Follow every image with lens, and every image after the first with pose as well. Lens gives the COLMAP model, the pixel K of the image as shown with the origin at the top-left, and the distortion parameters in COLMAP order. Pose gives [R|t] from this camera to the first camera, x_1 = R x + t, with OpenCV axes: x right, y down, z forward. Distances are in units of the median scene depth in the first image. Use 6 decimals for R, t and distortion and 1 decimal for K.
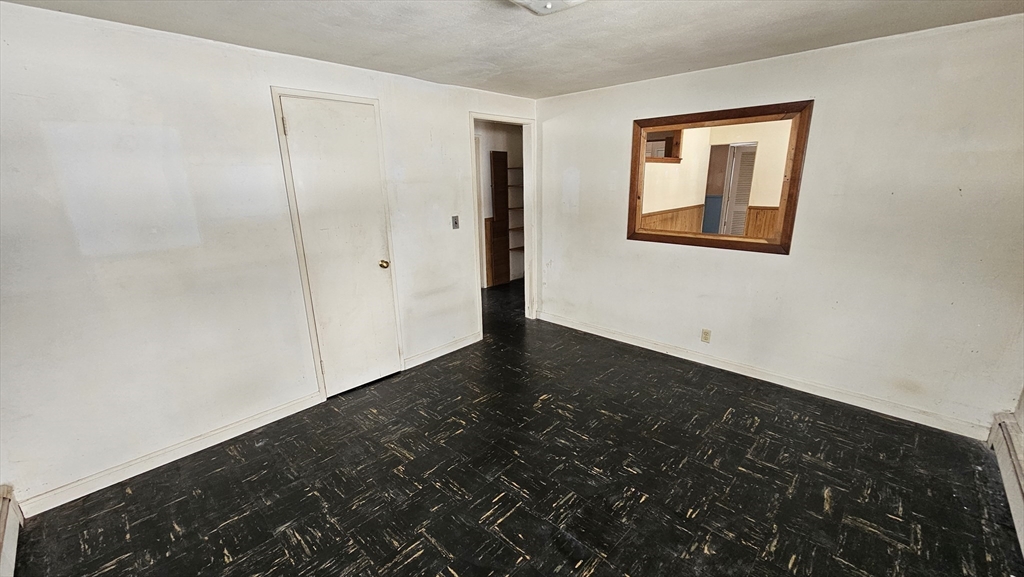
lens RADIAL K [[414.8, 0, 507.2], [0, 414.8, 292.5], [0, 0, 1]] dist [-0.000481, -0.000118]
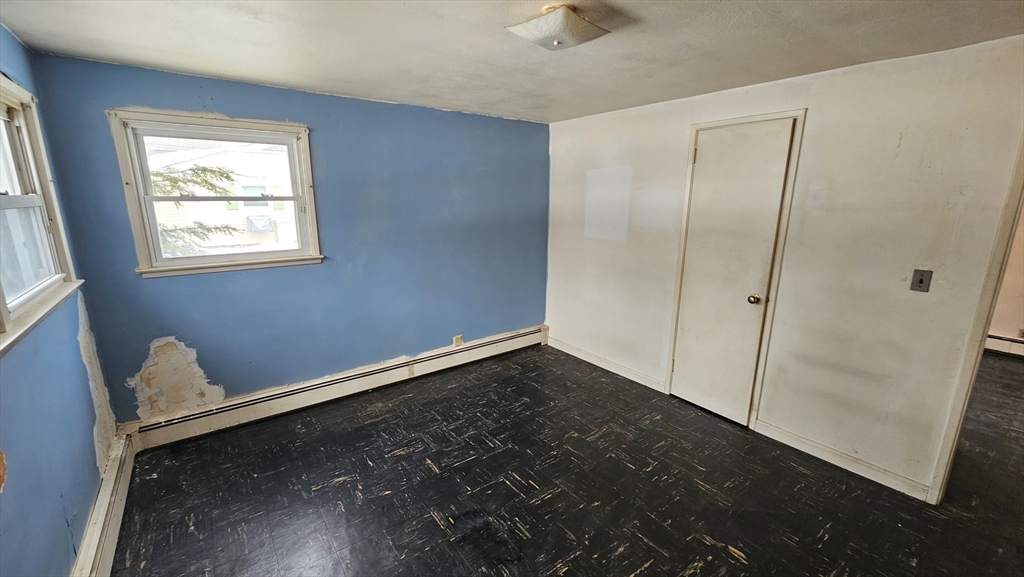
lens RADIAL K [[414.8, 0, 507.2], [0, 414.8, 292.5], [0, 0, 1]] dist [-0.000481, -0.000118]
pose [[-0.168800, 0.241362, -0.955642, 0.767293], [-0.263282, 0.923284, 0.279694, -0.232392], [0.949836, 0.298815, -0.092304, 0.713613]]
